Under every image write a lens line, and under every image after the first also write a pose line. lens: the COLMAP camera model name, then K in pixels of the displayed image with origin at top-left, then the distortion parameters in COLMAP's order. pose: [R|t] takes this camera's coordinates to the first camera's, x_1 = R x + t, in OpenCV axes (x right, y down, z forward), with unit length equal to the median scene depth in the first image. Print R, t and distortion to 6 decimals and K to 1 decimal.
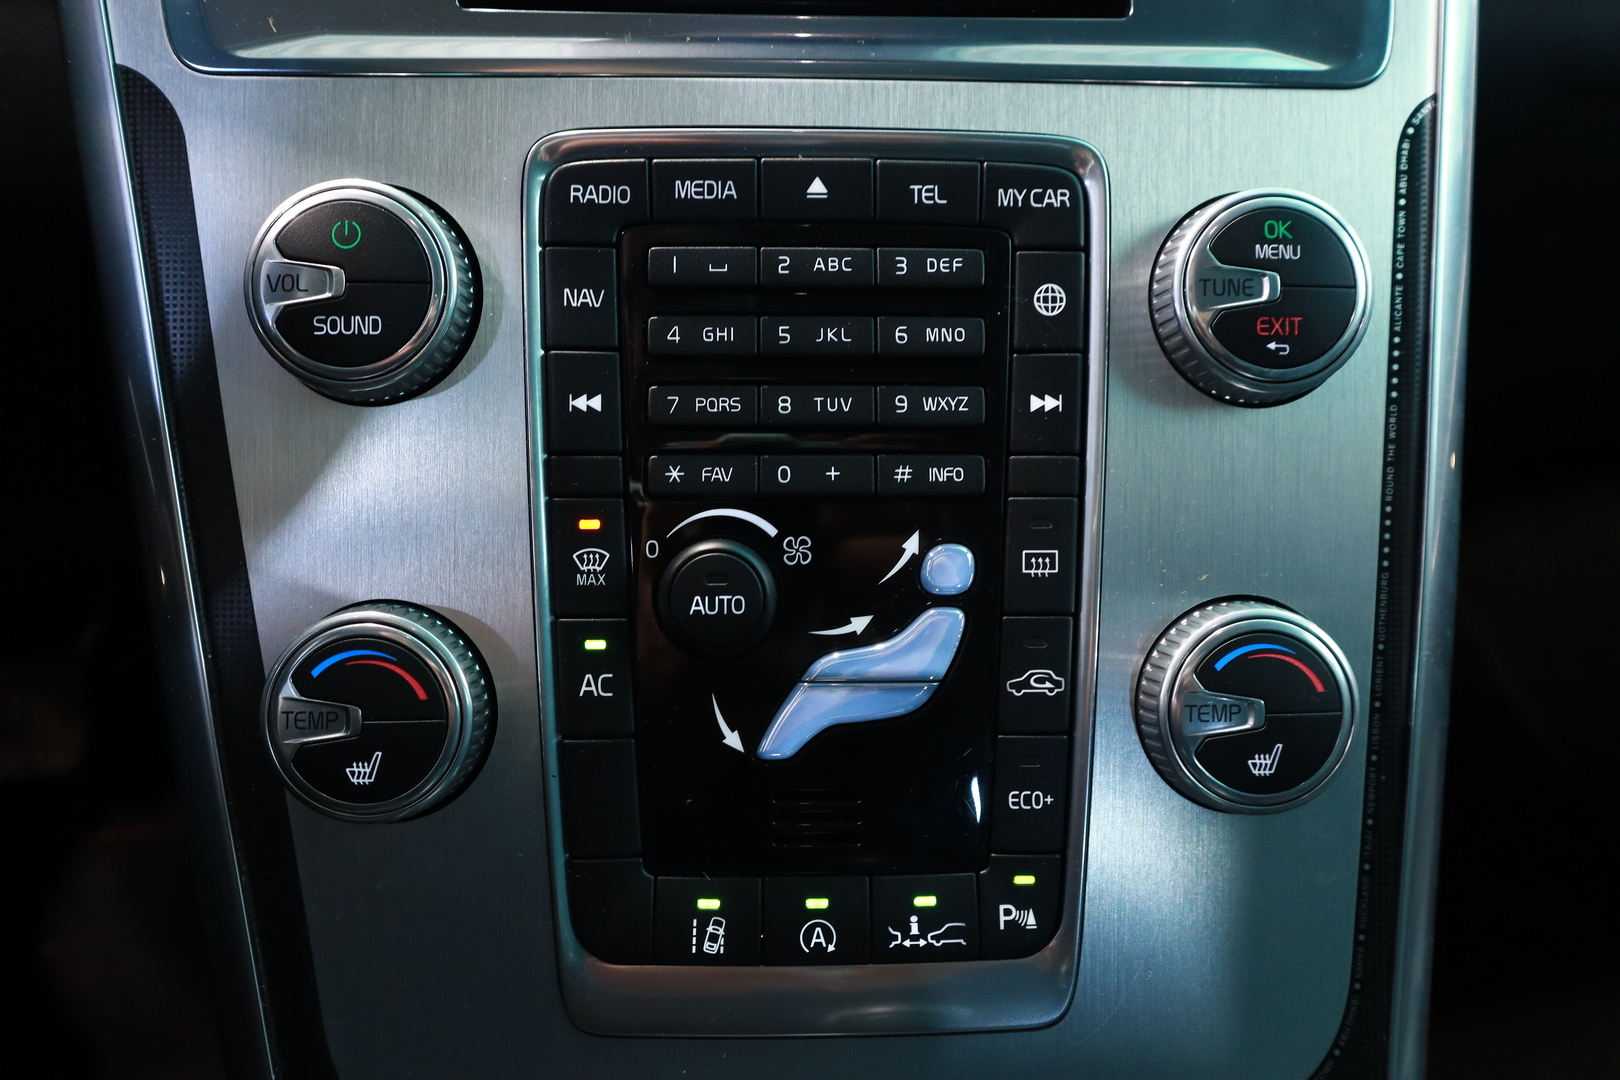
lens RADIAL K [[1536.5, 0, 812.2], [0, 1536.5, 536.1], [0, 0, 1]] dist [-0.033415, 0.021305]
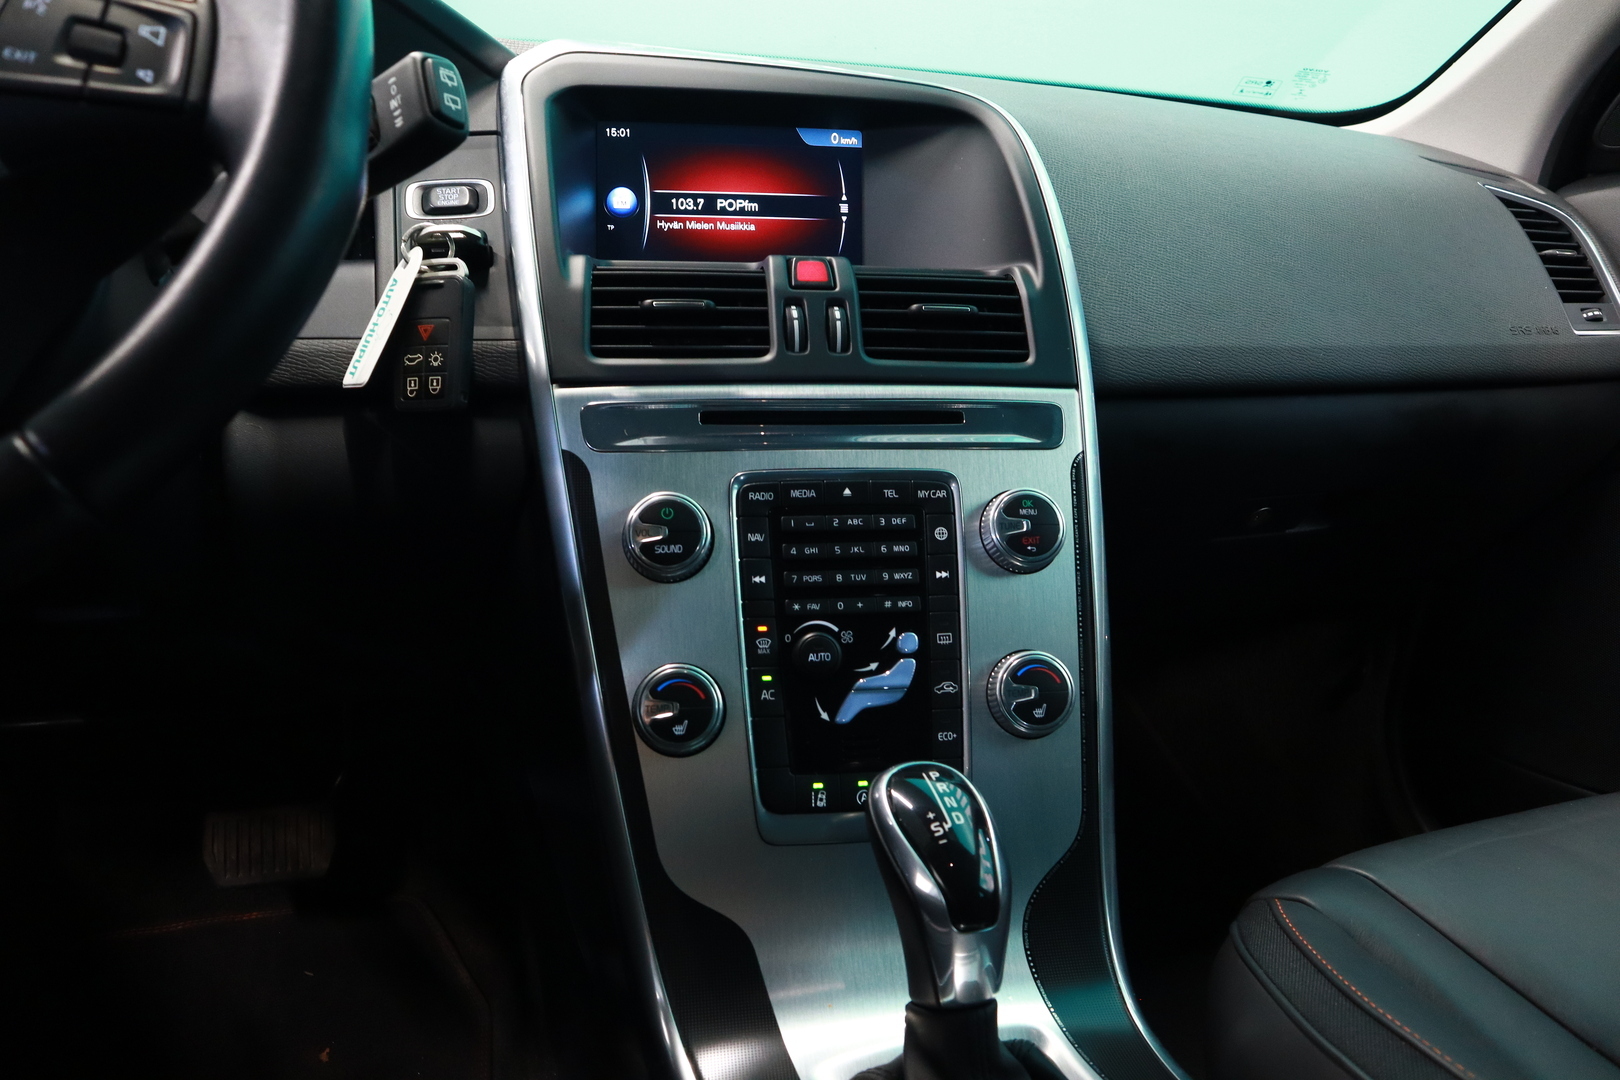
lens RADIAL K [[1146.2, 0, 817.6], [0, 1146.2, 532.3], [0, 0, 1]] dist [-0.101337, 0.006801]
pose [[0.993244, -0.026122, 0.113067, -0.257732], [0.048296, 0.978995, -0.198083, 0.205258], [-0.105518, 0.202206, 0.973642, -0.800826]]
